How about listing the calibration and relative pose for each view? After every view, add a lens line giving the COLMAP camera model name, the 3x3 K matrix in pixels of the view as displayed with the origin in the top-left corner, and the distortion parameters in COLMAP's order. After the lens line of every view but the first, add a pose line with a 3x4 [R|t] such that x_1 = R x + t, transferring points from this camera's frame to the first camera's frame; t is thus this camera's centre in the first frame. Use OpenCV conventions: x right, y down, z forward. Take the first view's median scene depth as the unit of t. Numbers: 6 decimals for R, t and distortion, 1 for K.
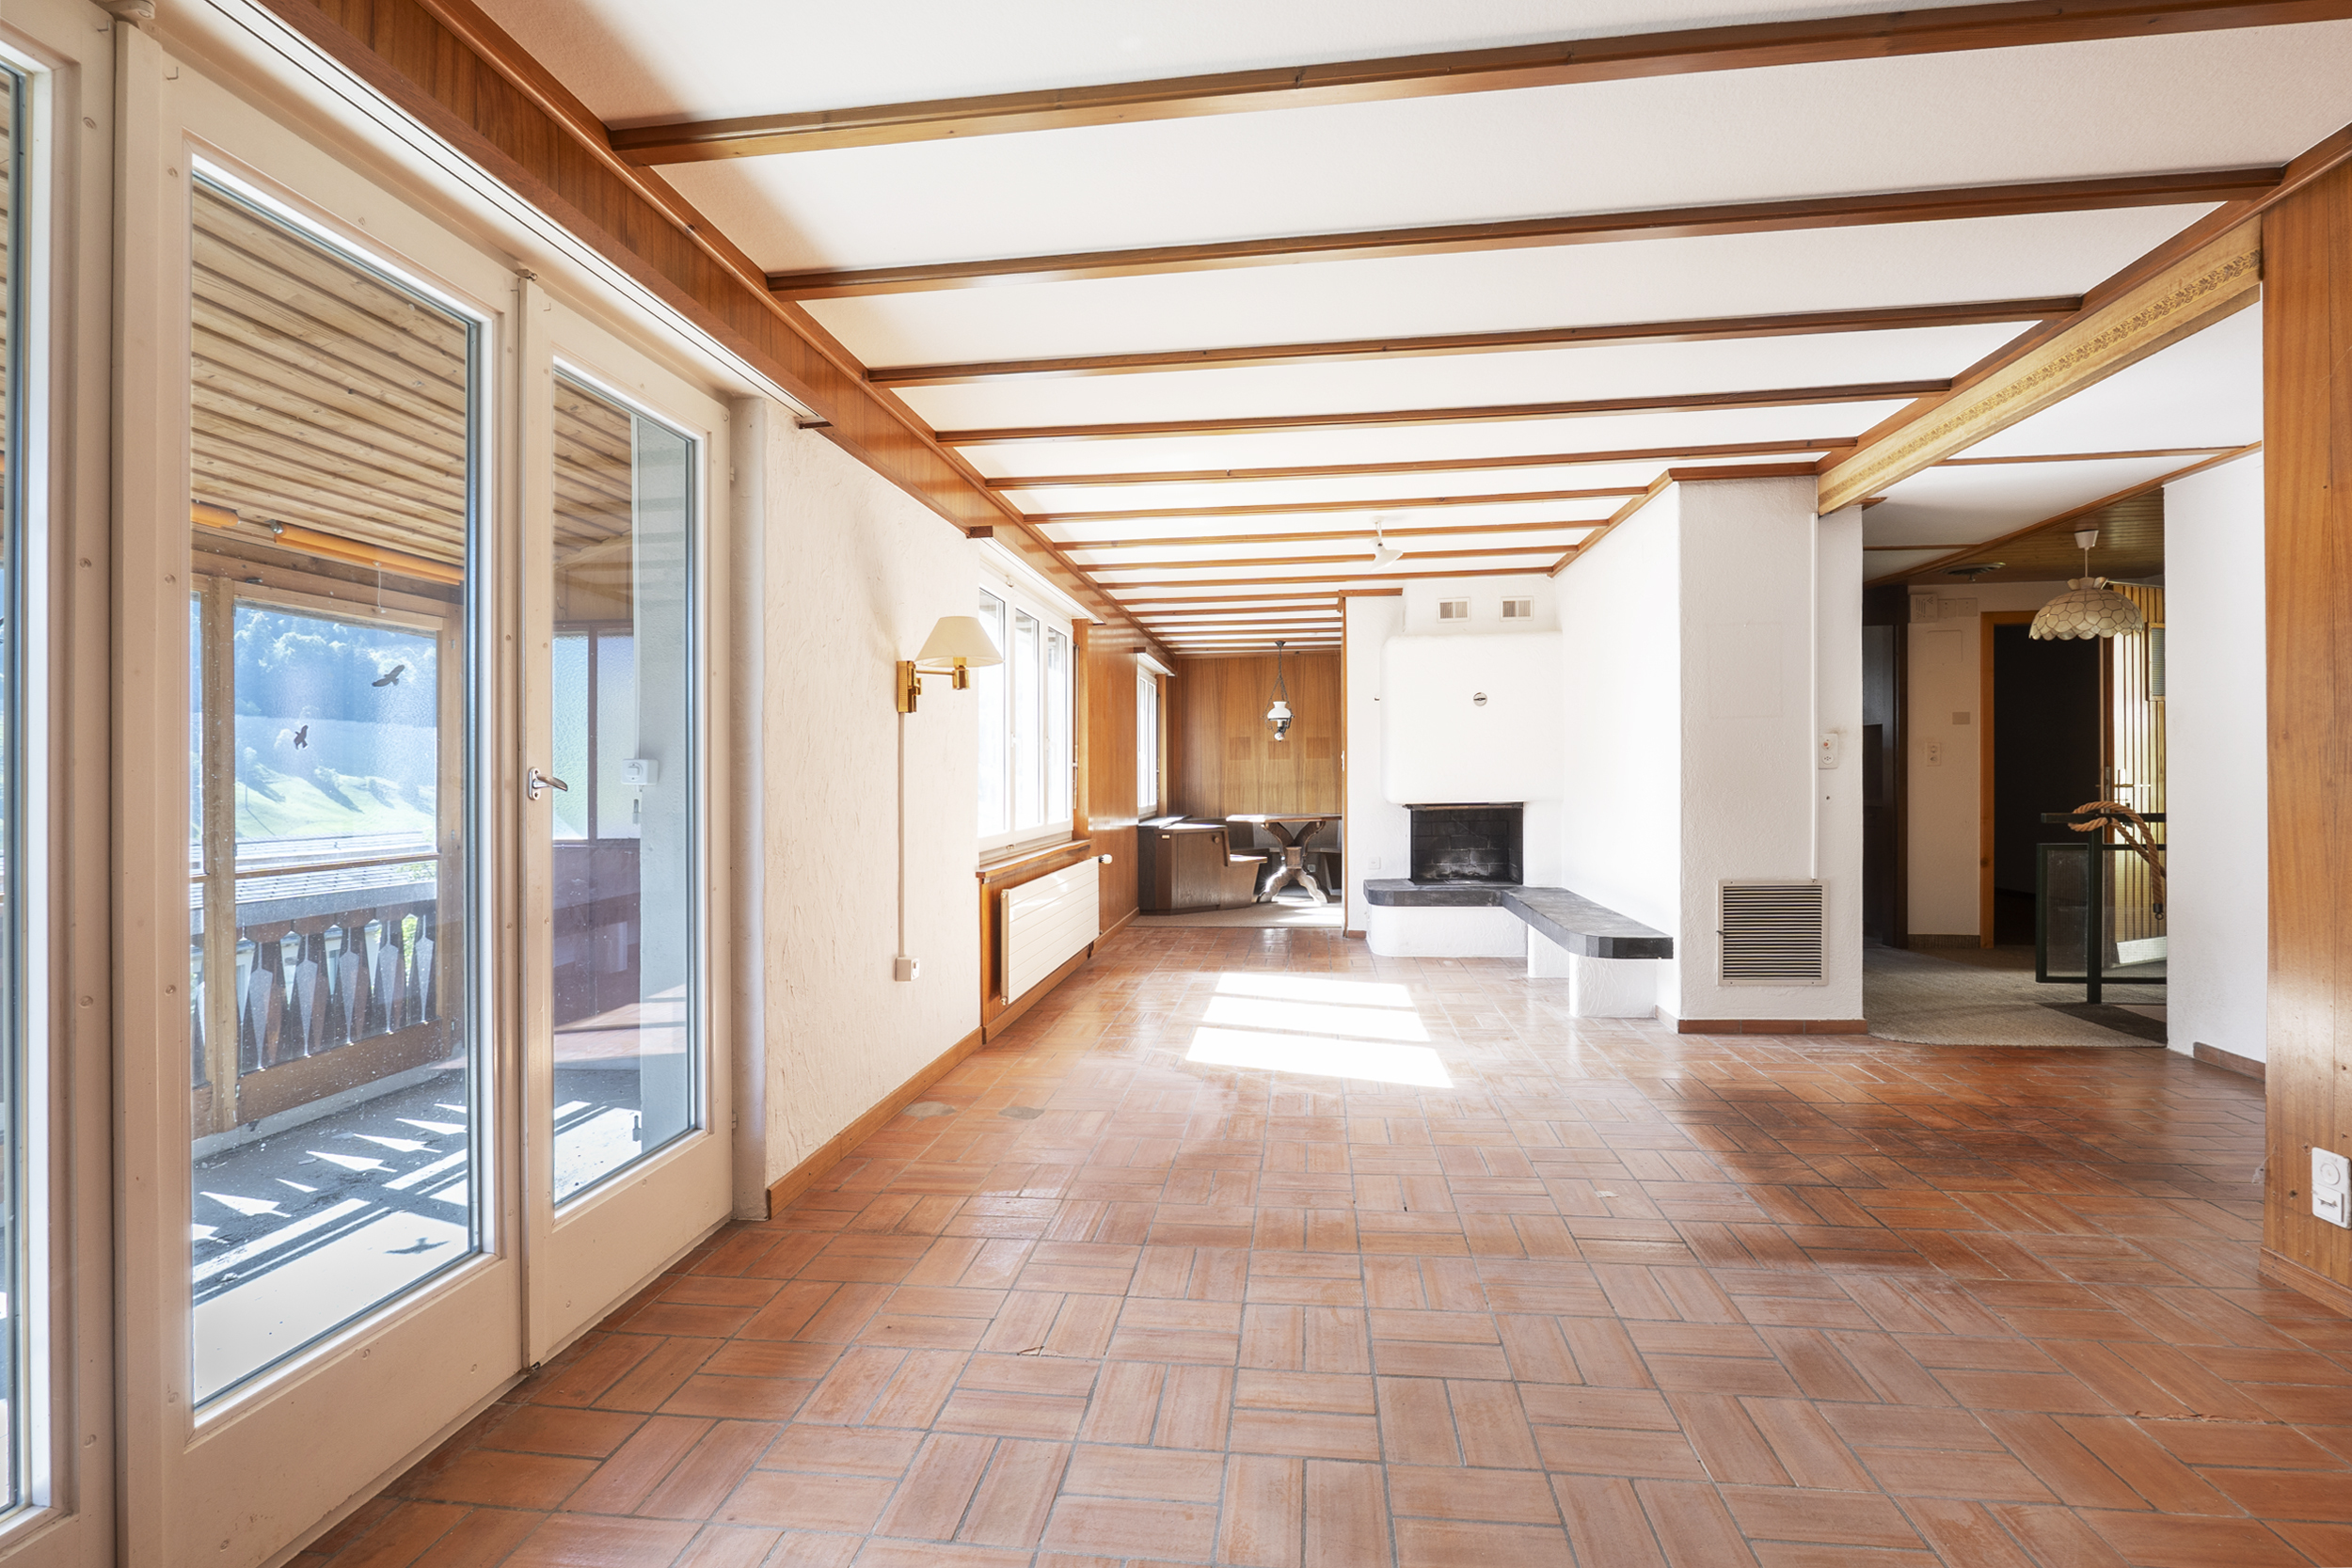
lens RADIAL K [[1082.8, 0, 1174.5], [0, 1082.8, 784.7], [0, 0, 1]] dist [-0.005167, -0.000513]
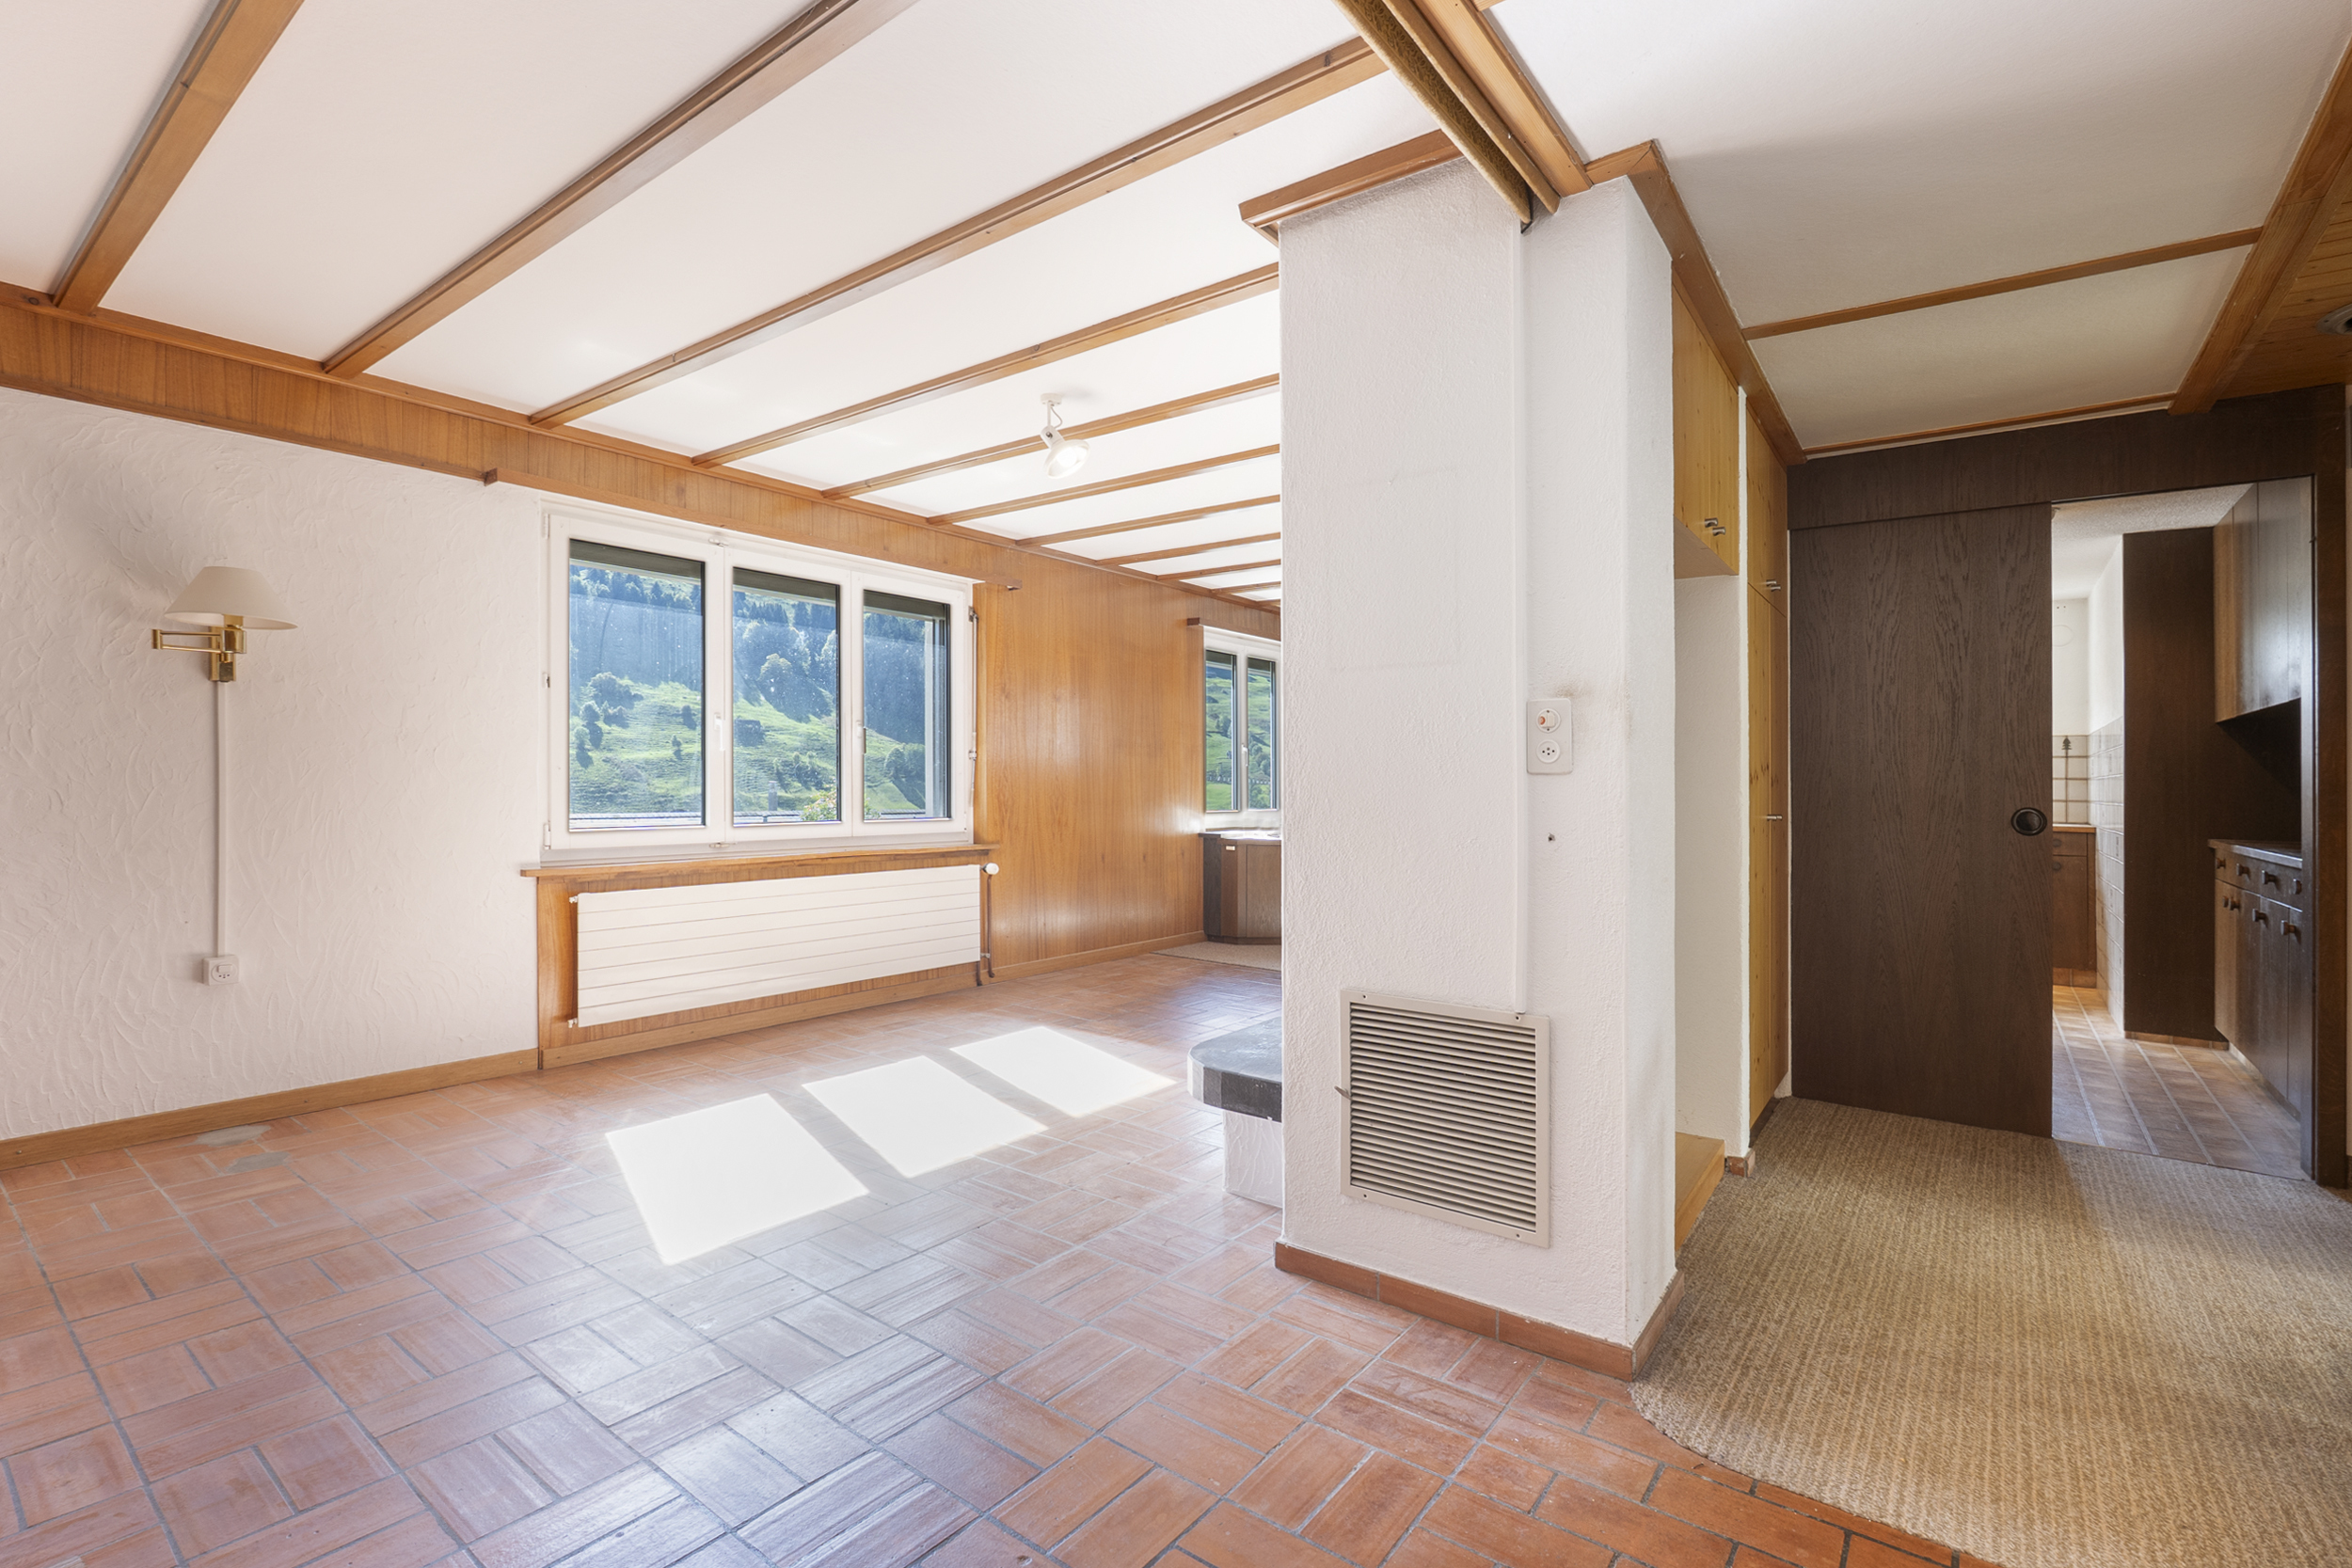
lens RADIAL K [[1082.8, 0, 1170.1], [0, 1082.8, 771.3], [0, 0, 1]] dist [-0.005167, -0.000513]
pose [[0.853691, 0.021858, -0.520321, 0.698280], [-0.027516, 0.999616, -0.003153, -0.010086], [0.520053, 0.017009, 0.853965, 0.521157]]
